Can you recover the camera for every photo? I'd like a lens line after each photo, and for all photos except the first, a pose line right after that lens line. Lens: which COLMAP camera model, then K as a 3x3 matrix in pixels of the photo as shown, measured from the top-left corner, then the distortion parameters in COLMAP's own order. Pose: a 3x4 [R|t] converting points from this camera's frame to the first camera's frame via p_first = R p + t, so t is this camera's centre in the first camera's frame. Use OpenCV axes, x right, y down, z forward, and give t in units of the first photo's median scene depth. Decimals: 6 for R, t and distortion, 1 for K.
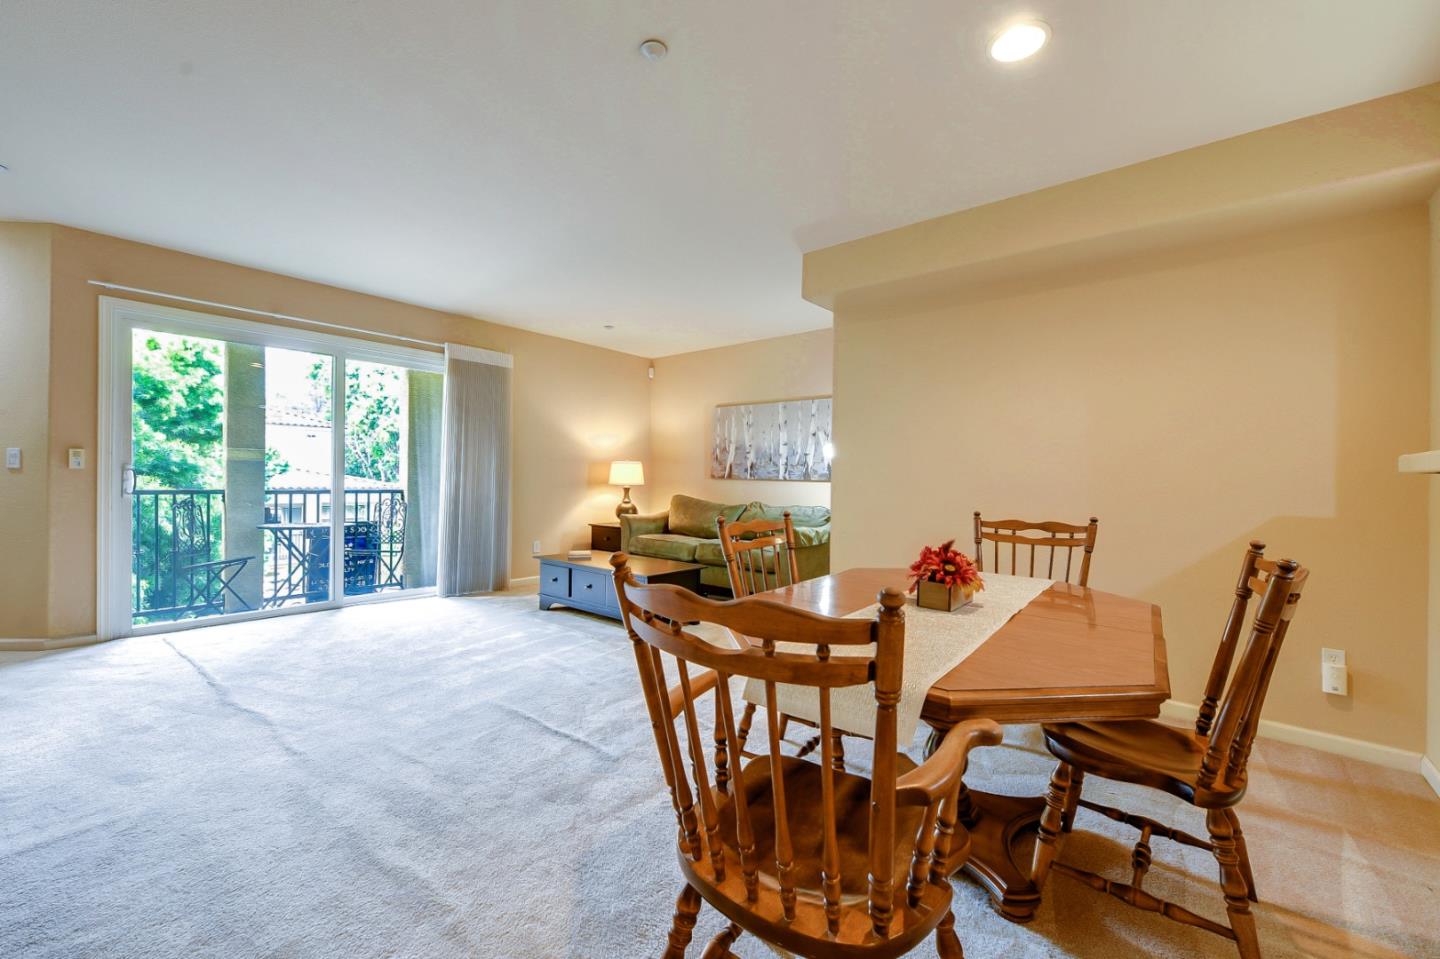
lens RADIAL K [[565.4, 0, 720.0], [0, 565.4, 479.5], [0, 0, 1]] dist [-0.006829, -0.000154]
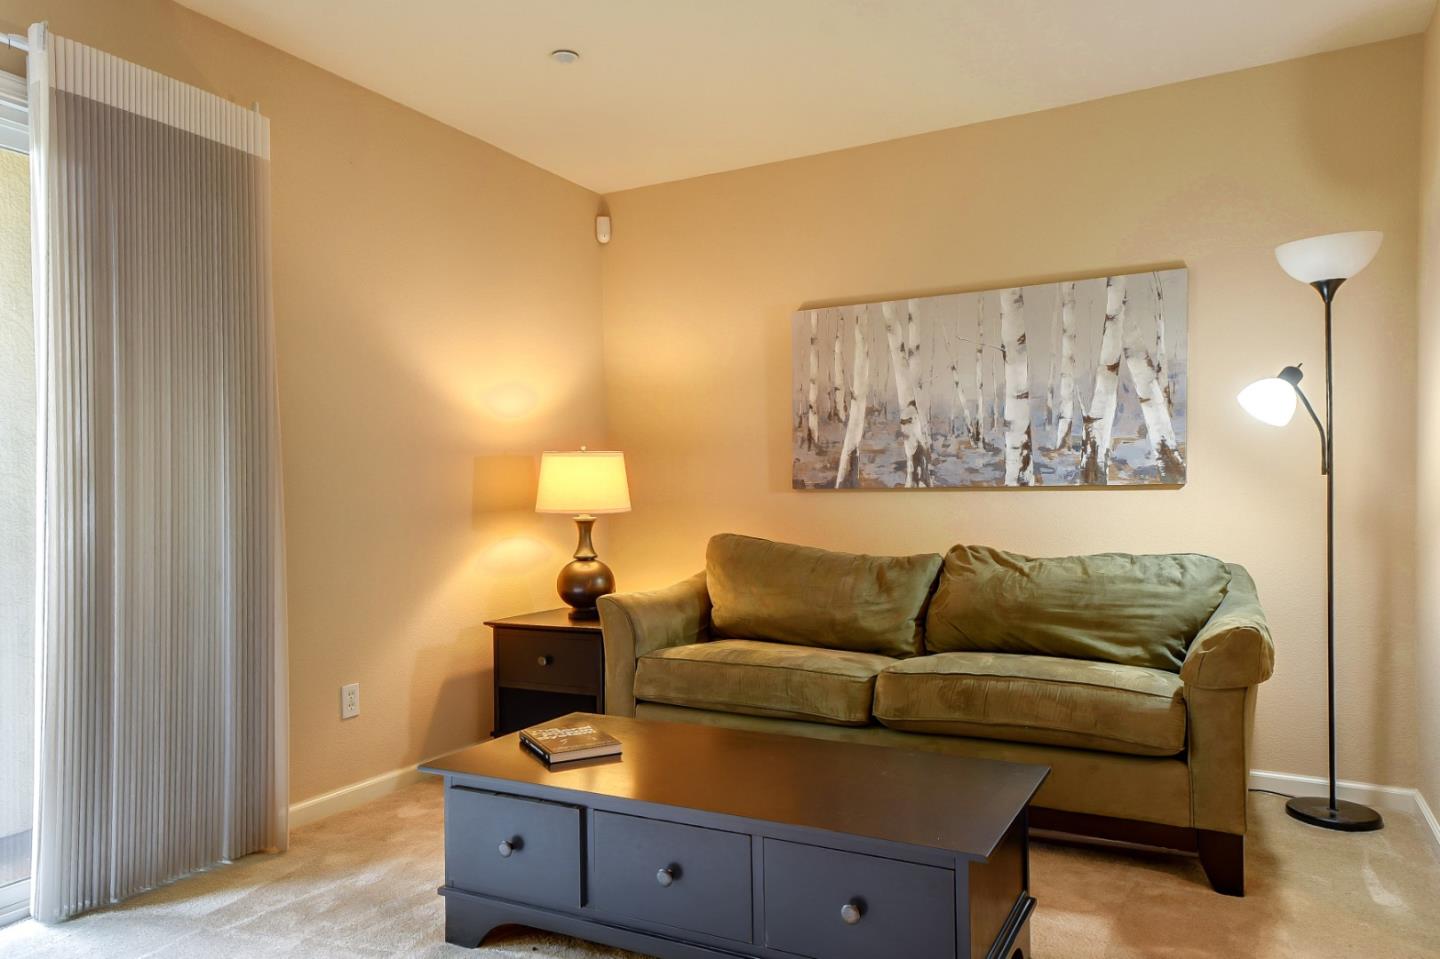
lens RADIAL K [[964.1, 0, 725.0], [0, 964.1, 506.8], [0, 0, 1]] dist [0.029533, -0.000884]
pose [[0.977847, -0.032839, 0.206730, -0.214594], [0.030055, 0.999410, 0.016593, -0.002742], [-0.207153, -0.010013, 0.978257, 0.365112]]
